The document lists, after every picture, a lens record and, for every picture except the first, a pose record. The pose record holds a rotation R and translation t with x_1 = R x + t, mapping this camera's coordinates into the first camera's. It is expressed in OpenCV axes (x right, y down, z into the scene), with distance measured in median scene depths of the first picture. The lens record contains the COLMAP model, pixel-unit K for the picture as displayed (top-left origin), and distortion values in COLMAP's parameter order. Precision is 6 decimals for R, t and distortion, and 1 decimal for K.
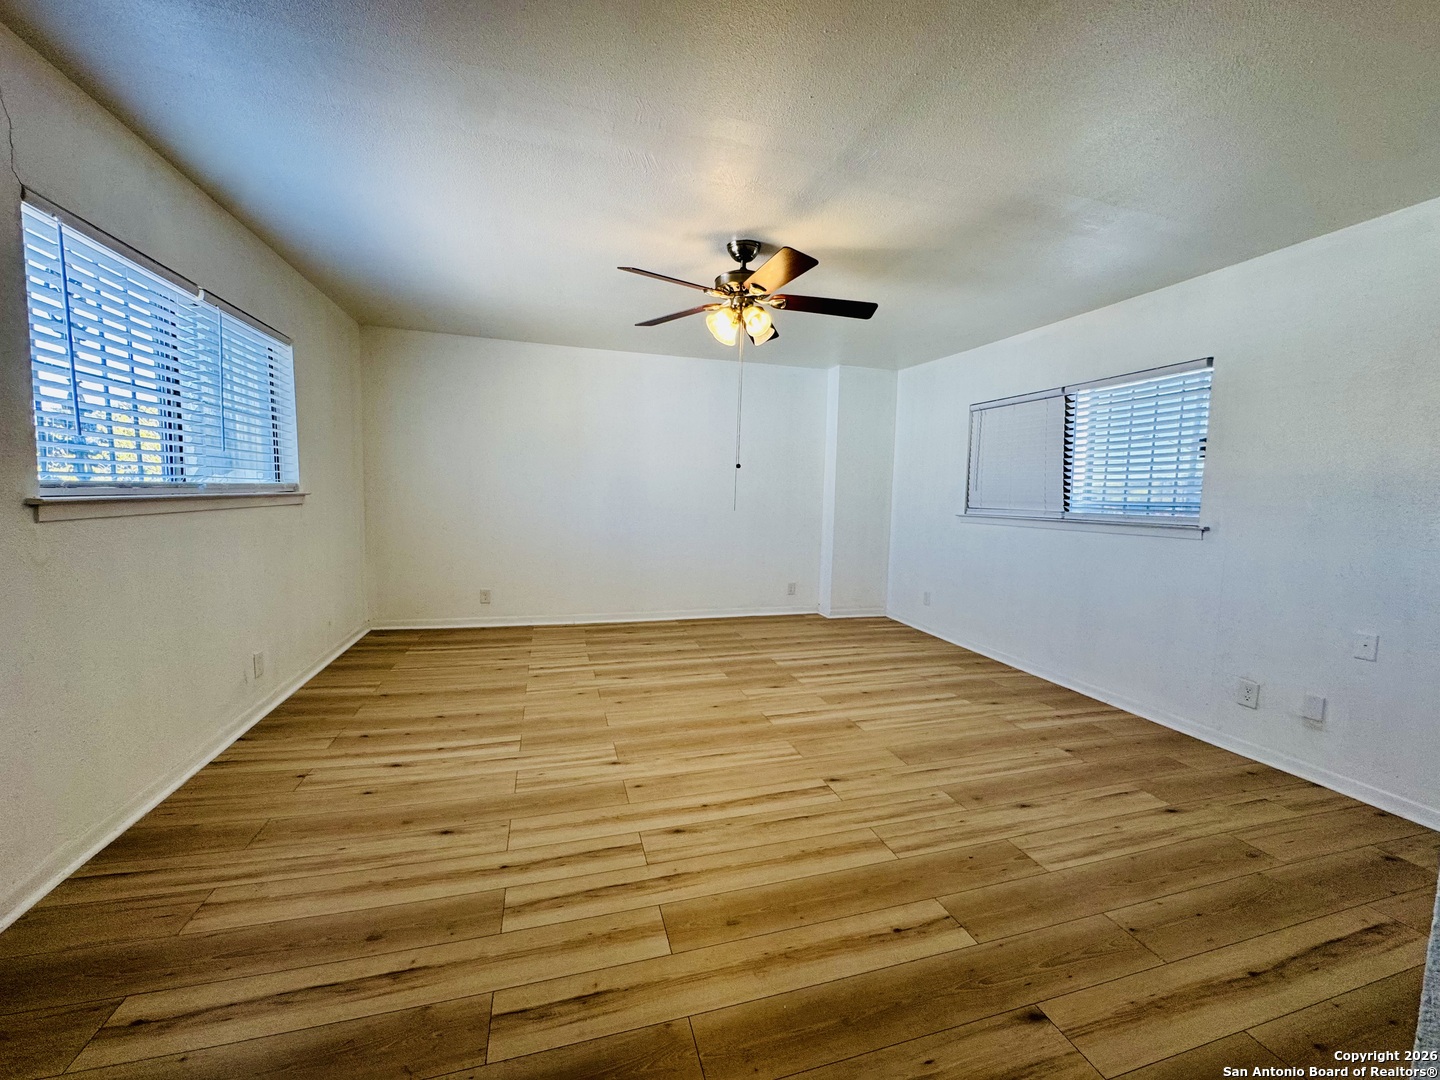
lens RADIAL K [[572.8, 0, 729.2], [0, 572.8, 534.1], [0, 0, 1]] dist [-0.001924, -0.000487]
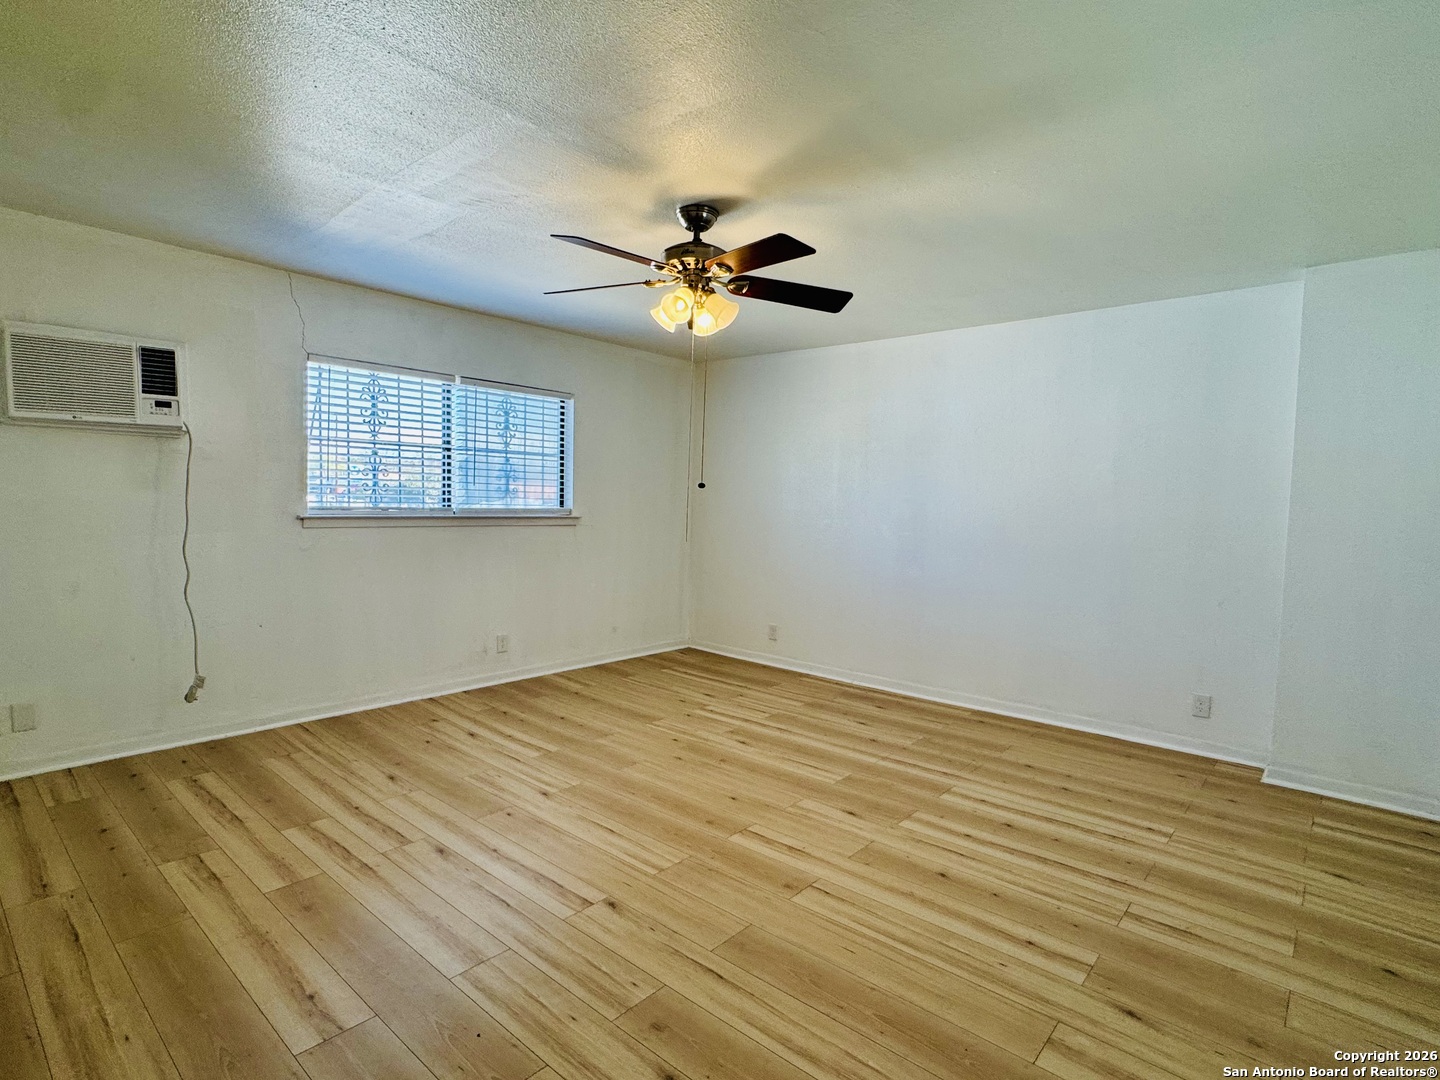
lens RADIAL K [[750.3, 0, 727.7], [0, 750.3, 545.5], [0, 0, 1]] dist [0.003265, -0.003526]
pose [[0.522952, 0.038755, -0.851481, 0.869155], [-0.075610, 0.997137, -0.001053, -0.036062], [0.849002, 0.064931, 0.524385, 0.477333]]
